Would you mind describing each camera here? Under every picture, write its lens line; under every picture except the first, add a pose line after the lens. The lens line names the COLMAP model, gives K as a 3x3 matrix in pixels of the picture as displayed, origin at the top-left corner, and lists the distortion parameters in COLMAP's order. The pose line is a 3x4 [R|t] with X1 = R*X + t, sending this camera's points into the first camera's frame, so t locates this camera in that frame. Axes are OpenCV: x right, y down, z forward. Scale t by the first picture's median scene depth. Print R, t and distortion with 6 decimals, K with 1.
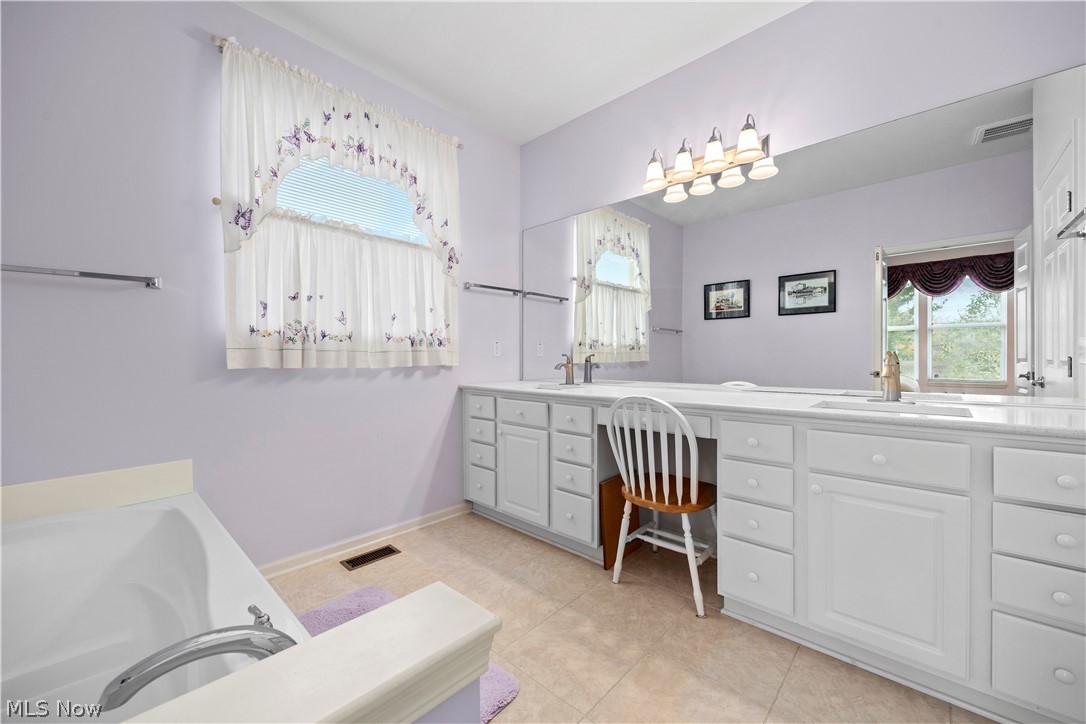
lens RADIAL K [[443.1, 0, 542.3], [0, 443.1, 362.0], [0, 0, 1]] dist [0.004584, -0.000908]
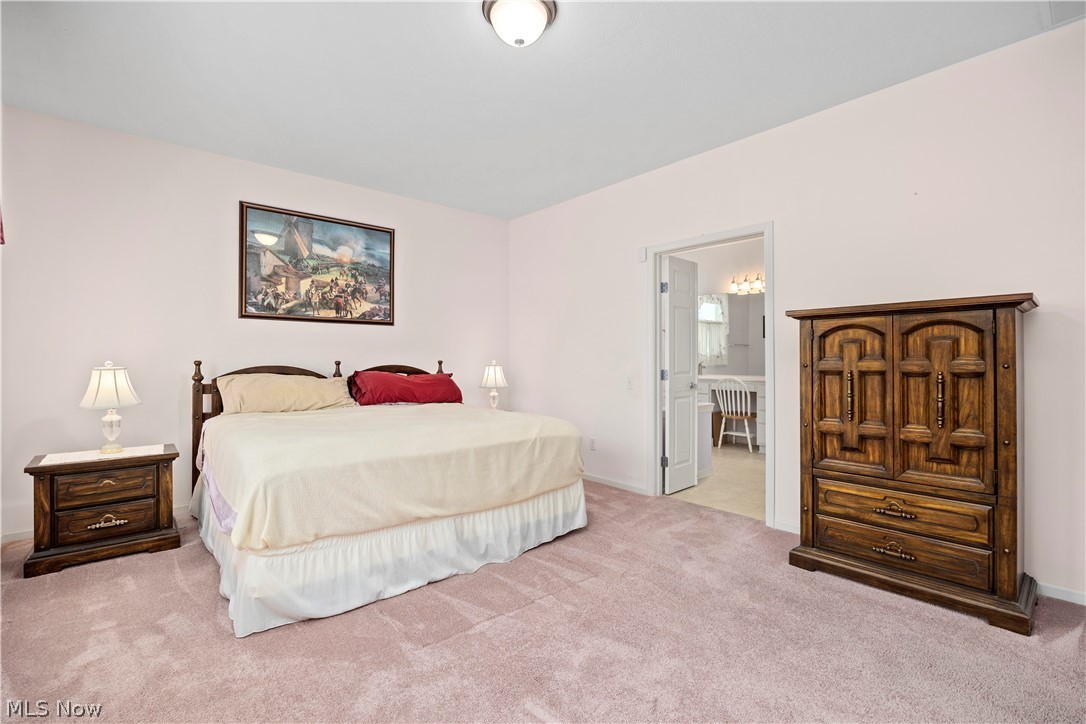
lens RADIAL K [[487.9, 0, 540.8], [0, 487.9, 350.8], [0, 0, 1]] dist [-0.018102, 0.002022]
pose [[0.994001, 0.009290, -0.108978, -0.553429], [-0.011771, 0.999686, -0.022142, -0.011323], [0.108738, 0.023292, 0.993797, -1.921810]]
